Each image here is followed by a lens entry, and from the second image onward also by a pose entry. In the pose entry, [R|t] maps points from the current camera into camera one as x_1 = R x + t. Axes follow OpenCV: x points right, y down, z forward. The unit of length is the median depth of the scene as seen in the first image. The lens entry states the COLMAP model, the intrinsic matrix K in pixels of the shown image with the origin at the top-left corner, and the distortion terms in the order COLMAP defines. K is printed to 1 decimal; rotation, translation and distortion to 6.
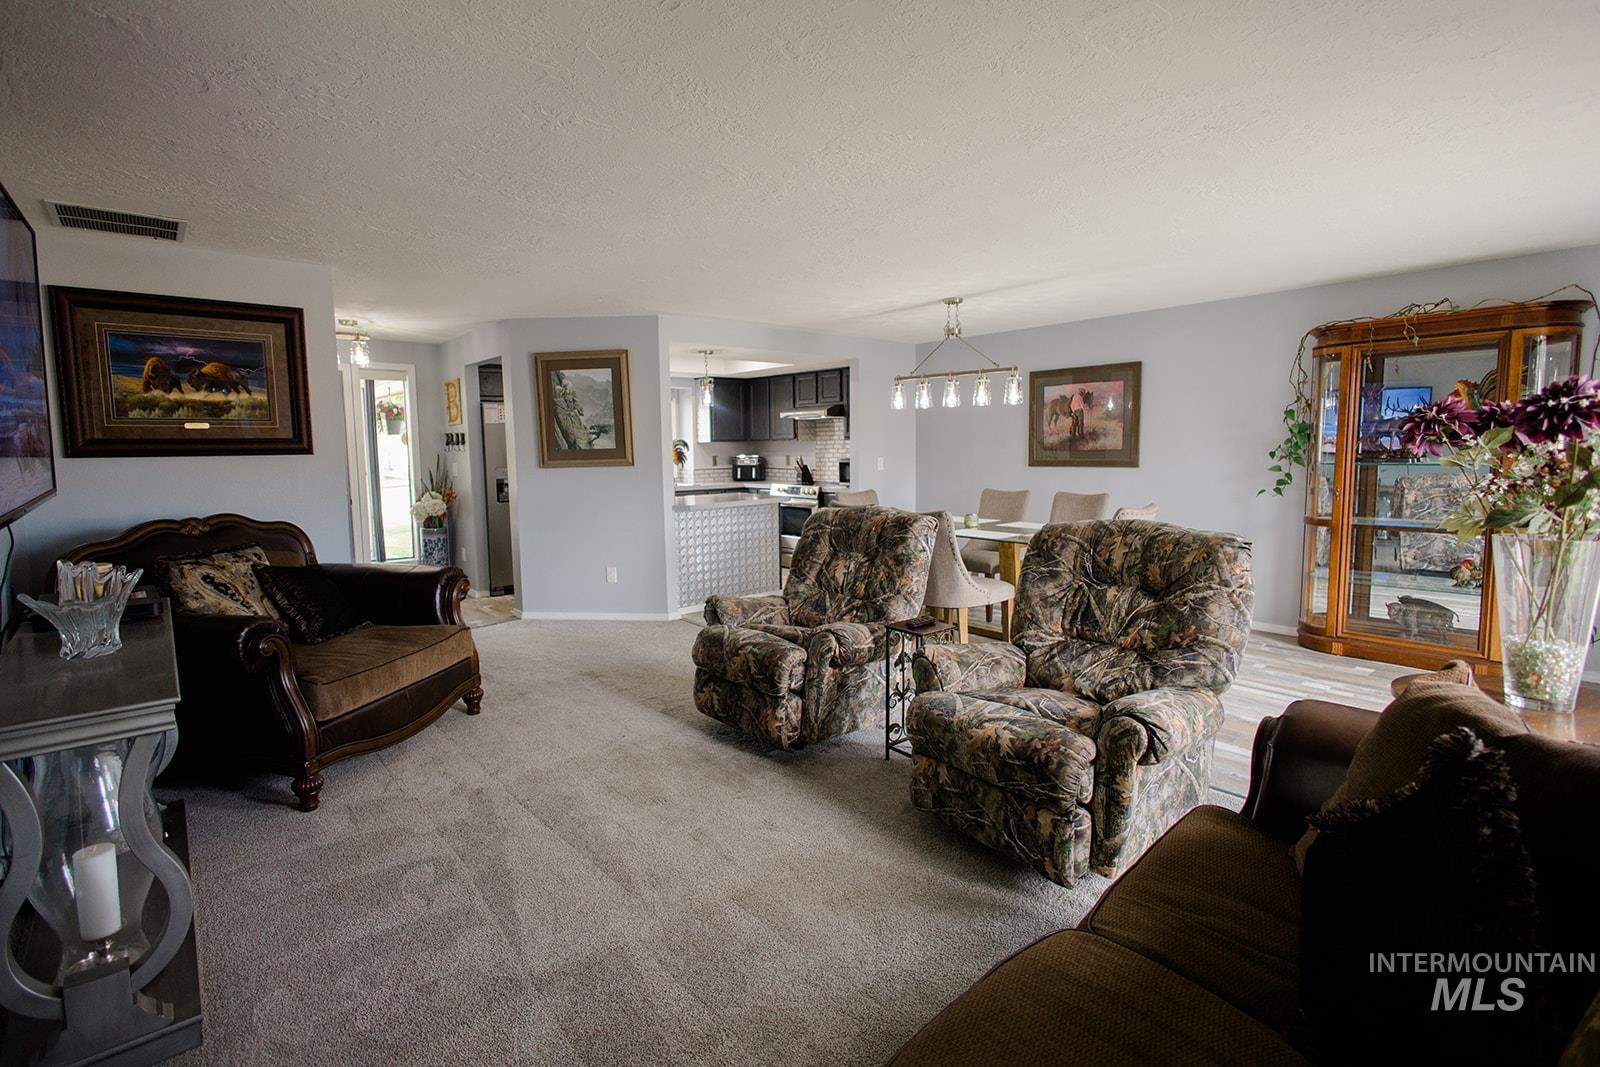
lens RADIAL K [[767.0, 0, 801.9], [0, 767.0, 517.6], [0, 0, 1]] dist [0.000406, 0.000580]
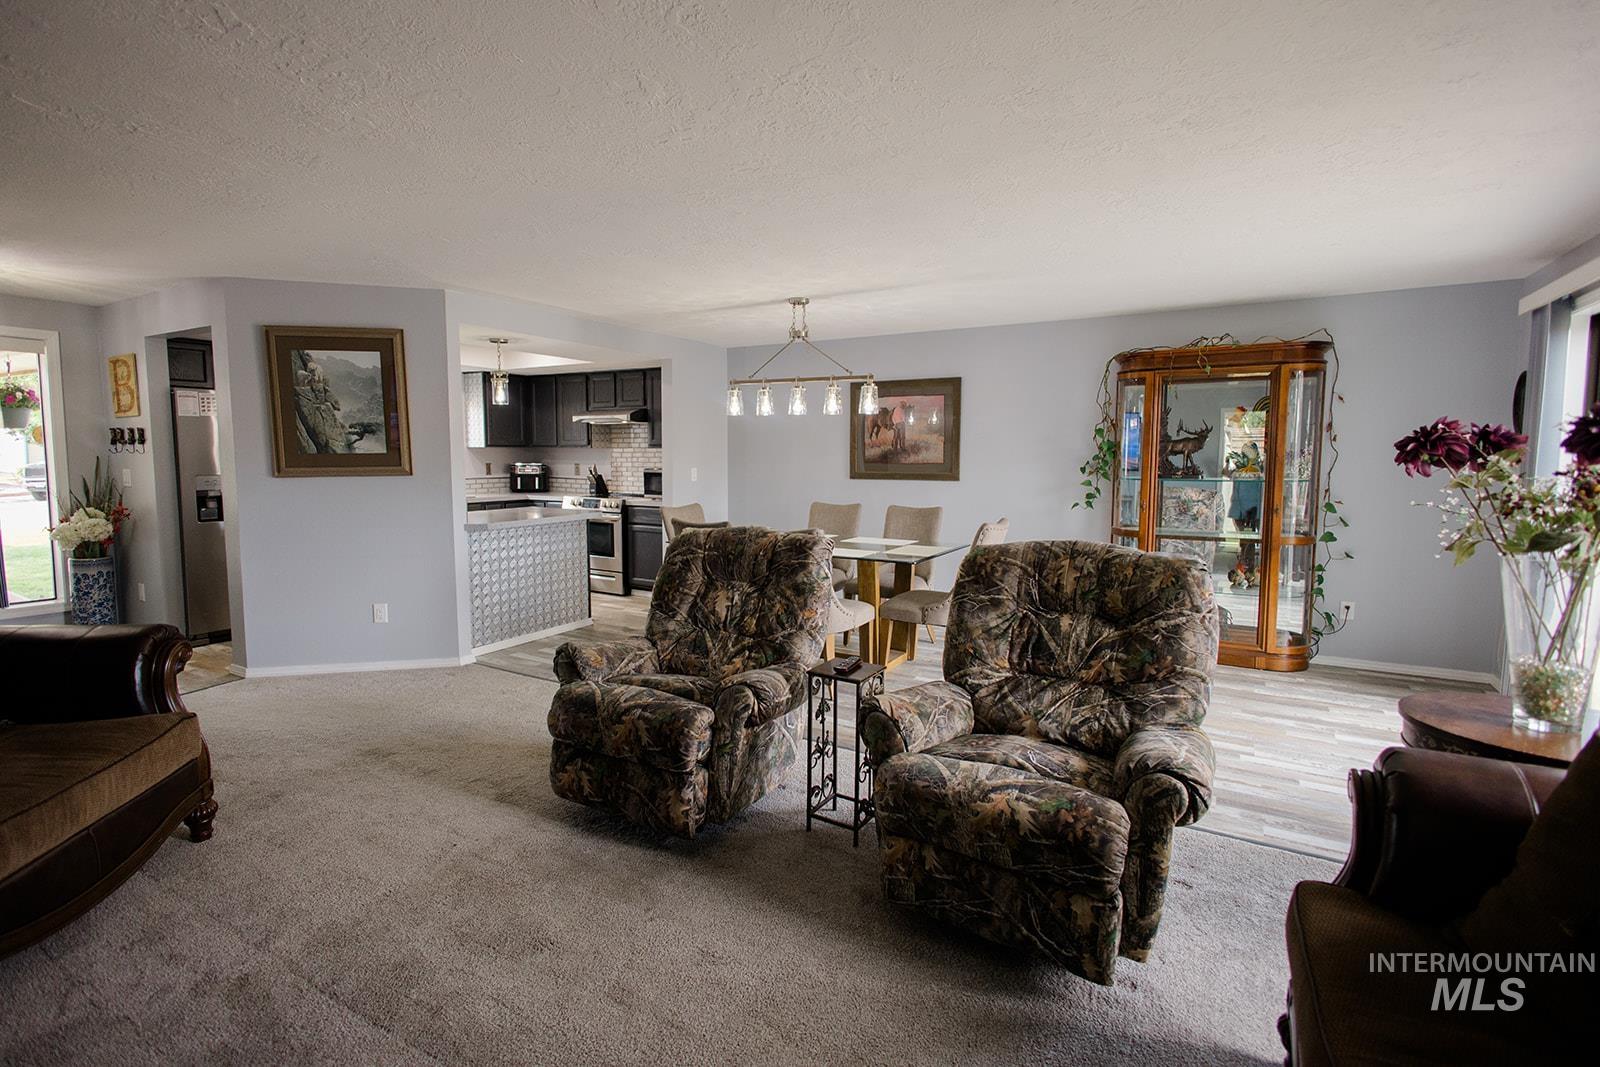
lens RADIAL K [[754.6, 0, 799.8], [0, 754.6, 516.3], [0, 0, 1]] dist [-0.001780, -0.000502]
pose [[0.944698, -0.009641, 0.327799, -0.140635], [0.013589, 0.999860, -0.009756, -0.017212], [-0.327659, 0.013671, 0.944697, 0.187171]]
